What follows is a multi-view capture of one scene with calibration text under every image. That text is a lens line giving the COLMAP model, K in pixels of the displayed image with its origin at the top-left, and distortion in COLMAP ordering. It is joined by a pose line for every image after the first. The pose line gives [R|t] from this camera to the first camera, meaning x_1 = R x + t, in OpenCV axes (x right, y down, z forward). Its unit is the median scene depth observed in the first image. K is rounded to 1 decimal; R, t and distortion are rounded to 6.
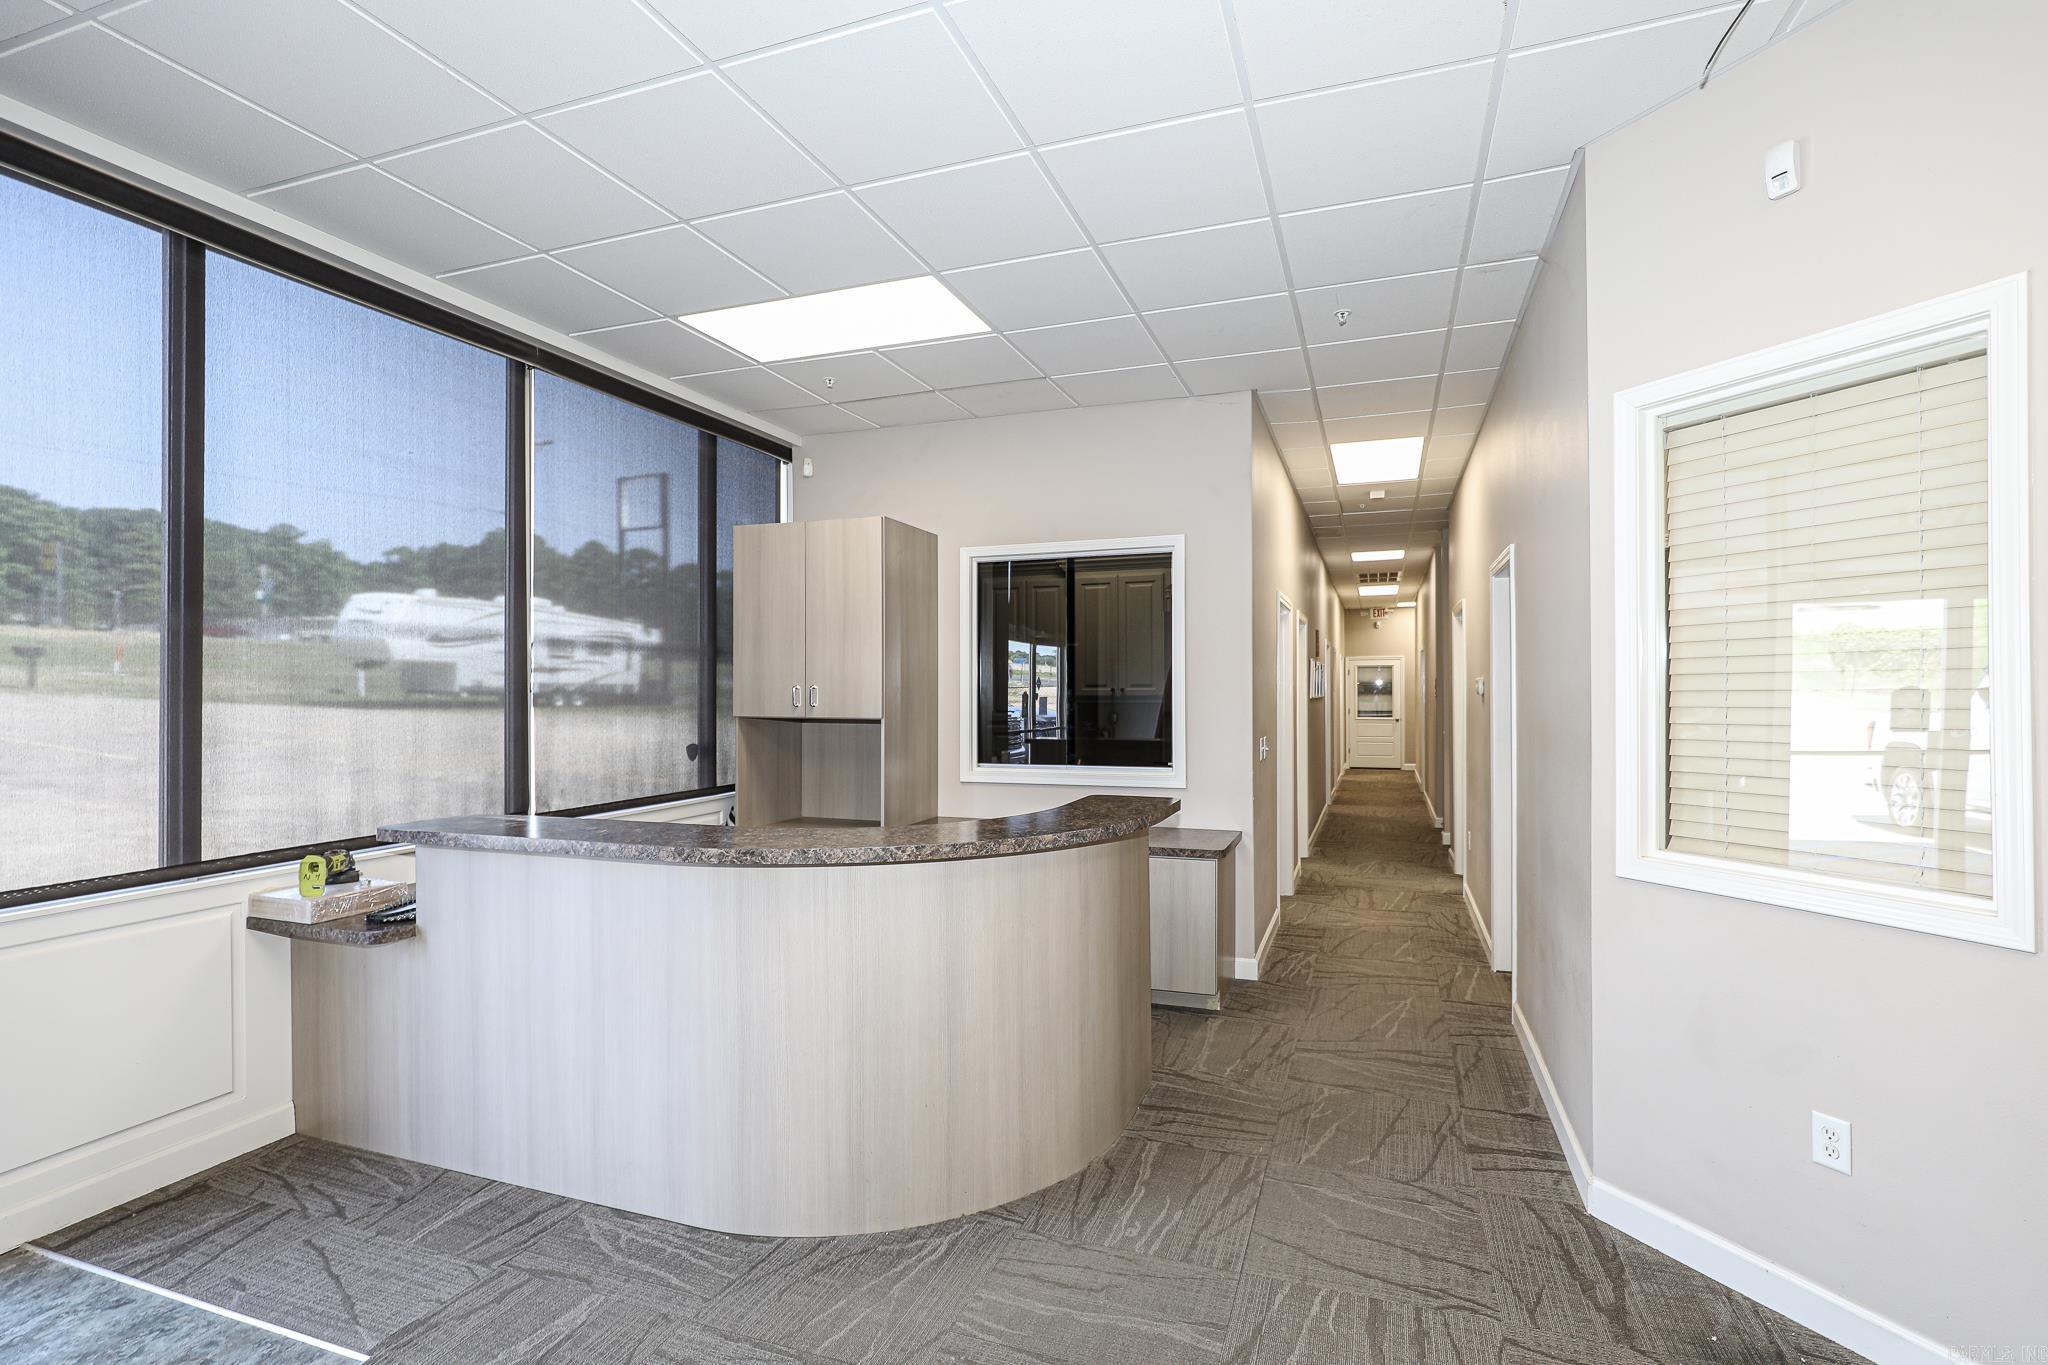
lens RADIAL K [[931.8, 0, 1065.9], [0, 931.8, 687.5], [0, 0, 1]] dist [-0.017419, 0.004422]
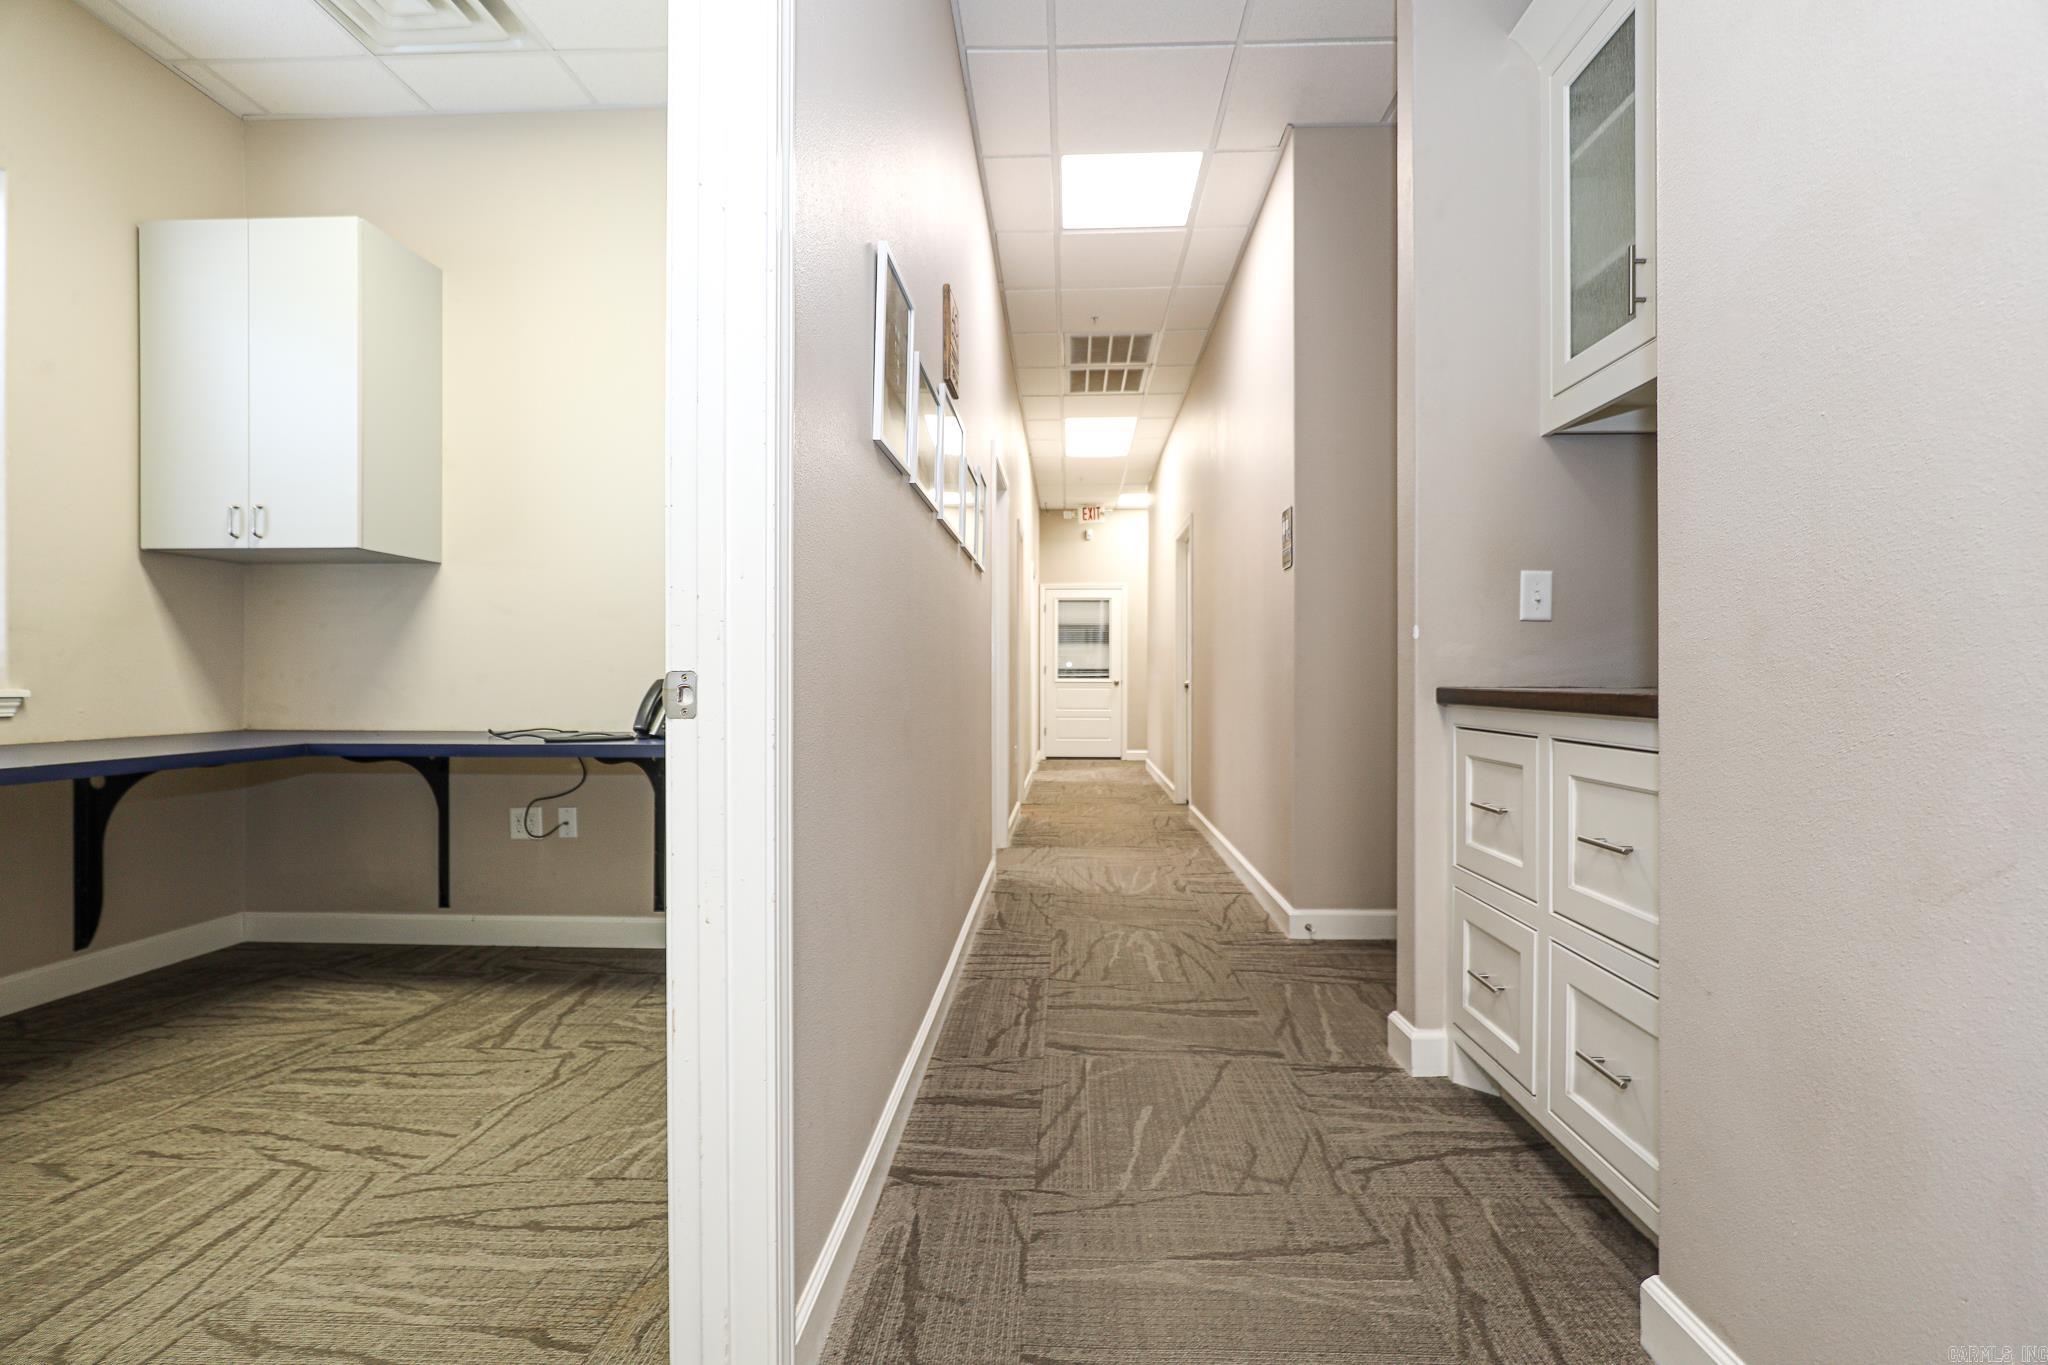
lens RADIAL K [[931.8, 0, 1025.4], [0, 931.8, 676.7], [0, 0, 1]] dist [-0.017419, 0.004422]
pose [[0.961849, 0.004951, 0.273535, 0.121445], [-0.005386, 0.999985, 0.000838, 0.031244], [-0.273527, -0.002280, 0.961862, 0.405229]]
